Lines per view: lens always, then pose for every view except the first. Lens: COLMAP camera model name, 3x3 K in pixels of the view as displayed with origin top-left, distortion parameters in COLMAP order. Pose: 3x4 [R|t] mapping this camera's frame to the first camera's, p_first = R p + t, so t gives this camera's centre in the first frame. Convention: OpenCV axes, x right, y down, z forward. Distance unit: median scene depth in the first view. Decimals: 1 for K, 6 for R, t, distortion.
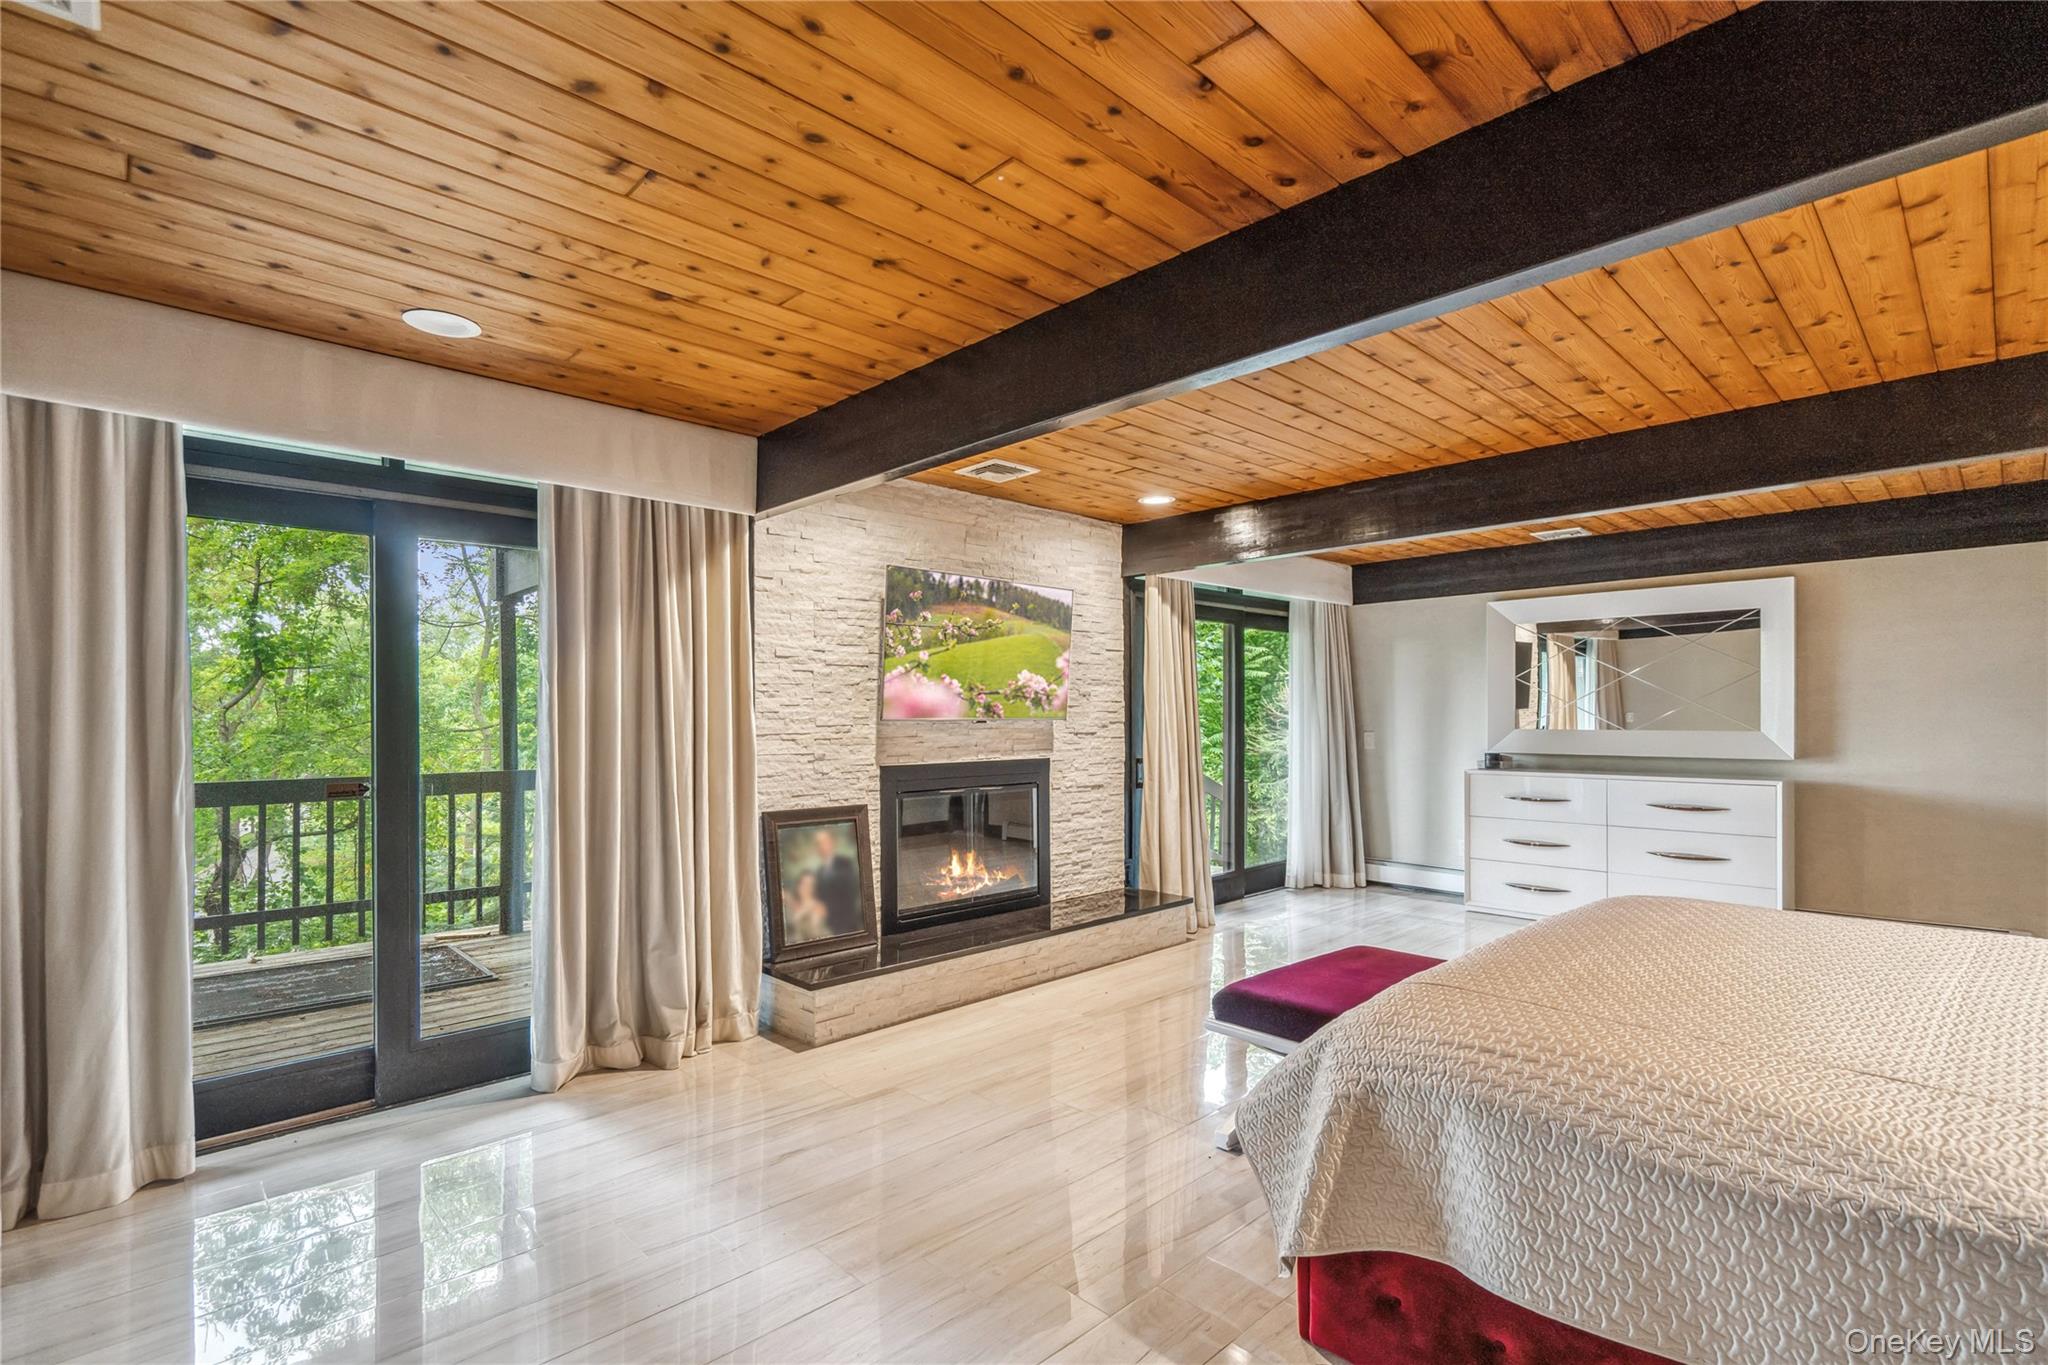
lens RADIAL K [[949.3, 0, 1027.5], [0, 949.3, 711.3], [0, 0, 1]] dist [-0.000786, -0.000186]
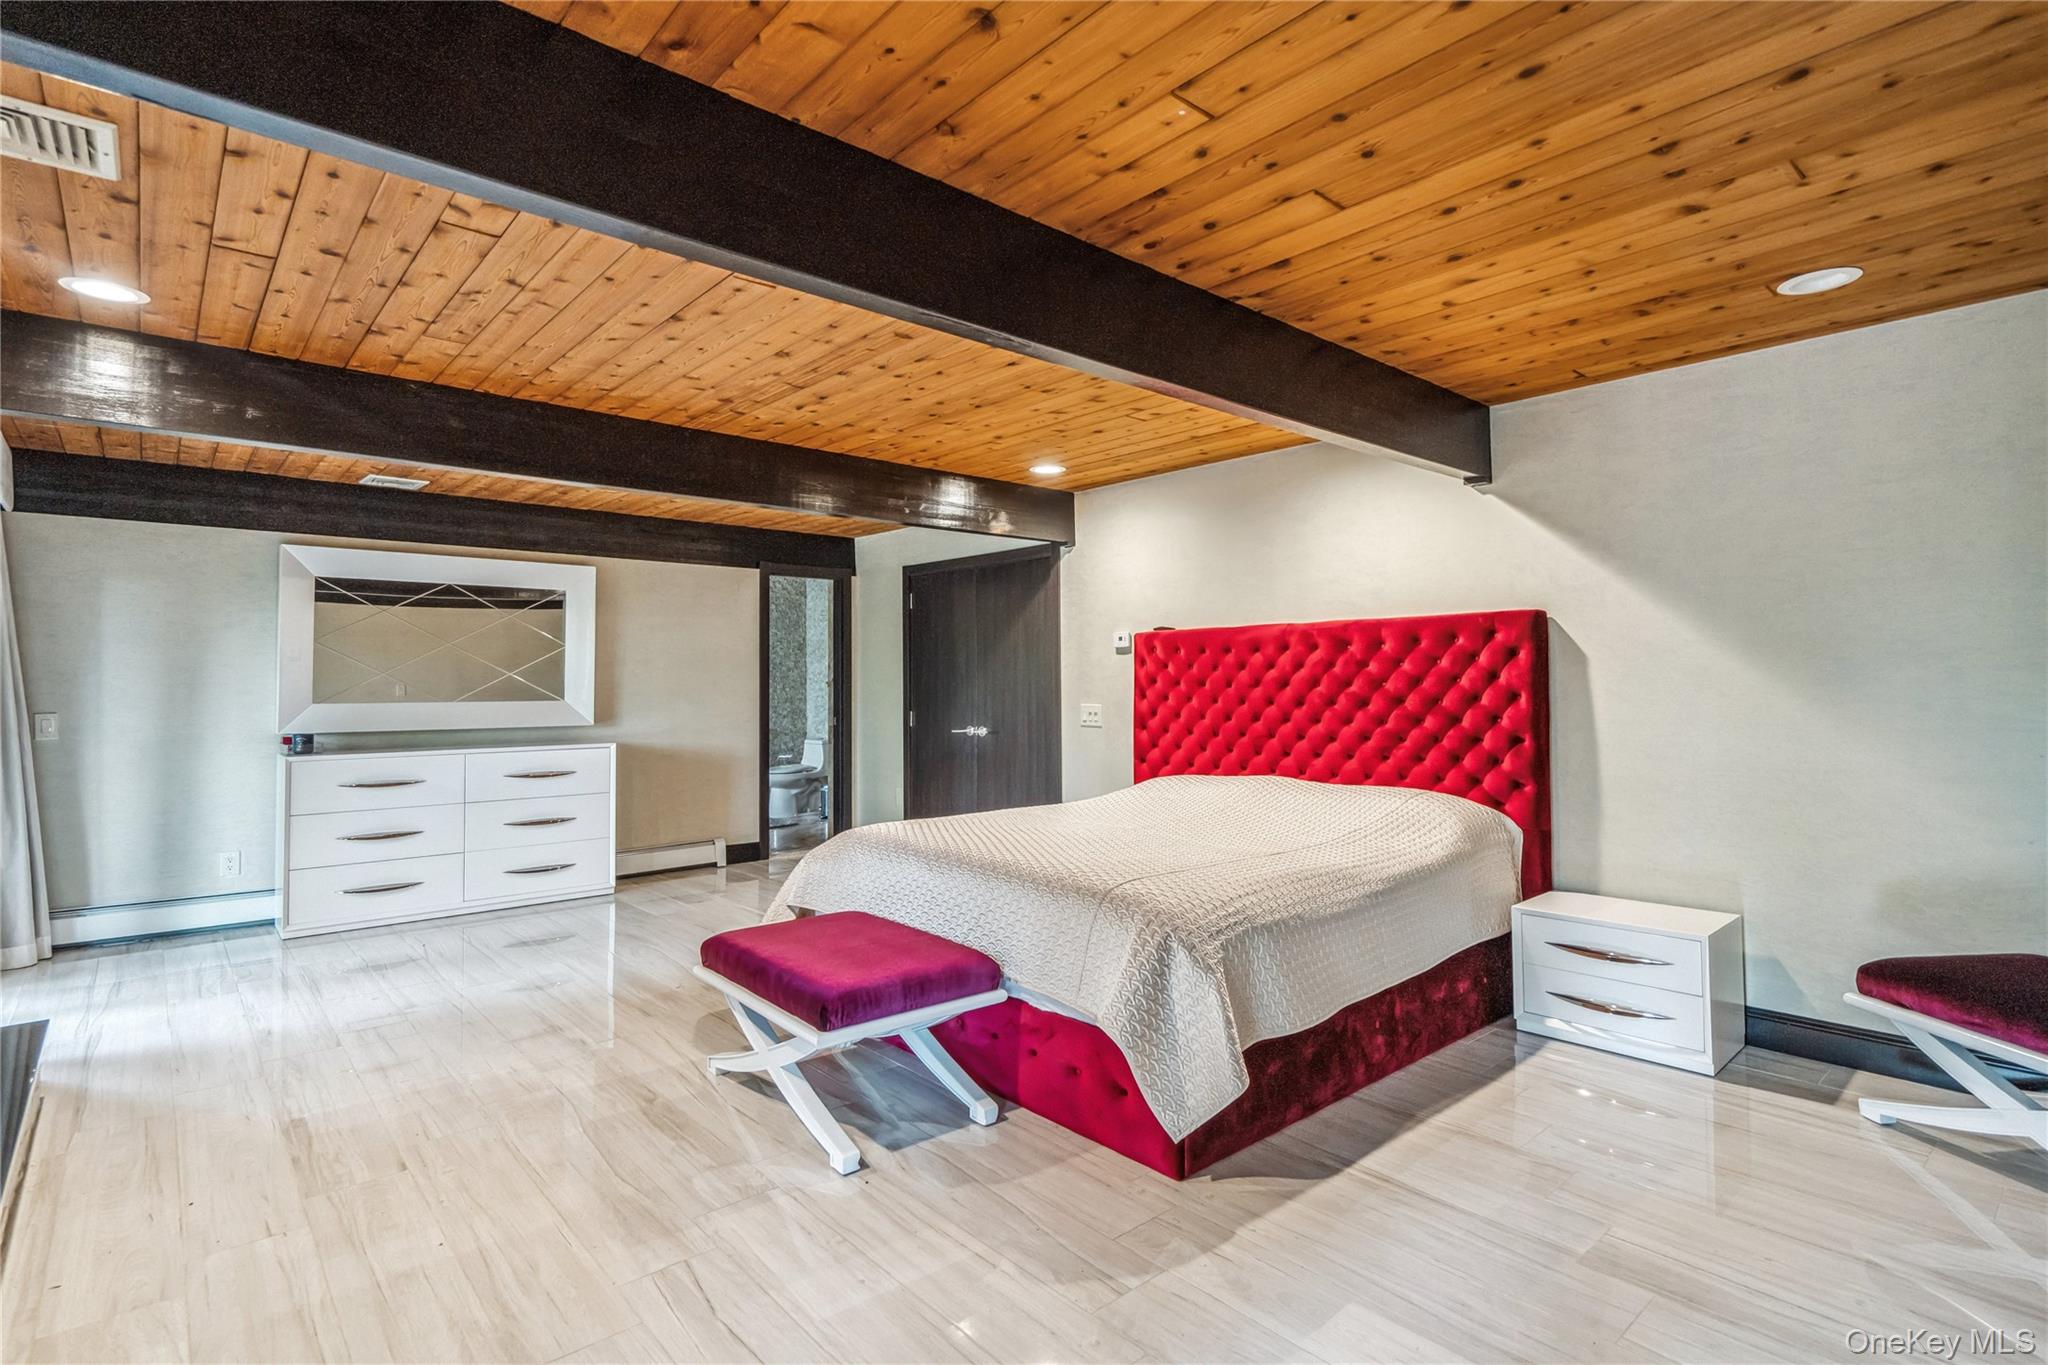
lens RADIAL K [[1000.3, 0, 1024.0], [0, 1000.3, 682.5], [0, 0, 1]] dist [0.011961, 0.000205]
pose [[0.047088, 0.004143, 0.998882, -0.399585], [0.000340, 0.999991, -0.004164, 0.004789], [-0.998891, 0.000536, 0.047086, 0.429581]]
